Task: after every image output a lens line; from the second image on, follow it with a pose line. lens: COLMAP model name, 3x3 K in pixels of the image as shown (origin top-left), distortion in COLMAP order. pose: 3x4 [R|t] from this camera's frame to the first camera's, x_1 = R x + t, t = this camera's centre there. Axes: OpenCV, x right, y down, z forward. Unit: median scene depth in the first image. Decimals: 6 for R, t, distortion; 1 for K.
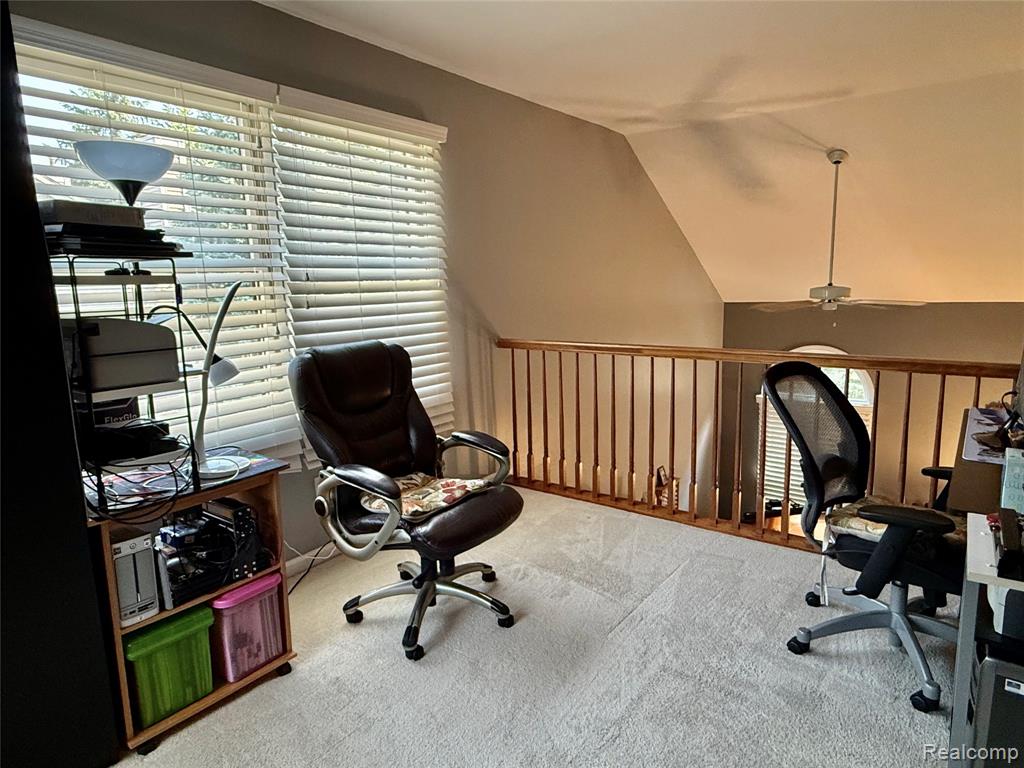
lens RADIAL K [[624.7, 0, 512.4], [0, 624.7, 380.7], [0, 0, 1]] dist [0.004207, 0.000112]
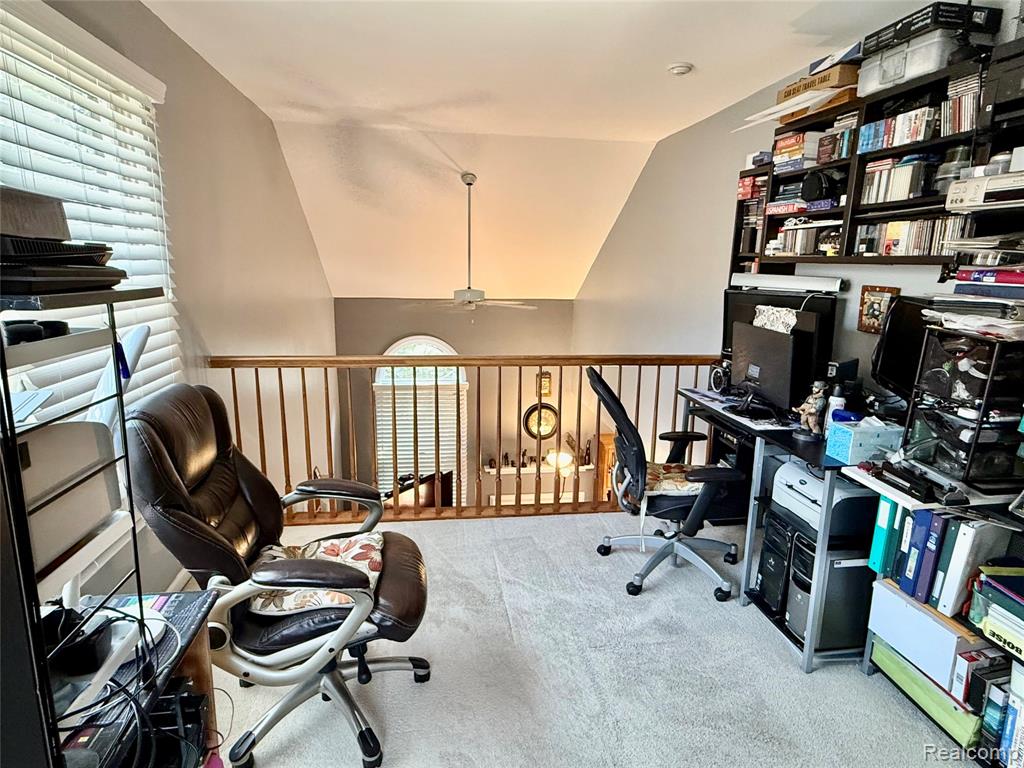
lens RADIAL K [[595.3, 0, 512.0], [0, 595.3, 388.2], [0, 0, 1]] dist [0.003415, 0.000064]
pose [[0.701085, -0.112914, 0.704081, -0.460684], [0.079417, 0.993605, 0.080266, -0.090096], [-0.708642, -0.000357, 0.705568, 0.267915]]
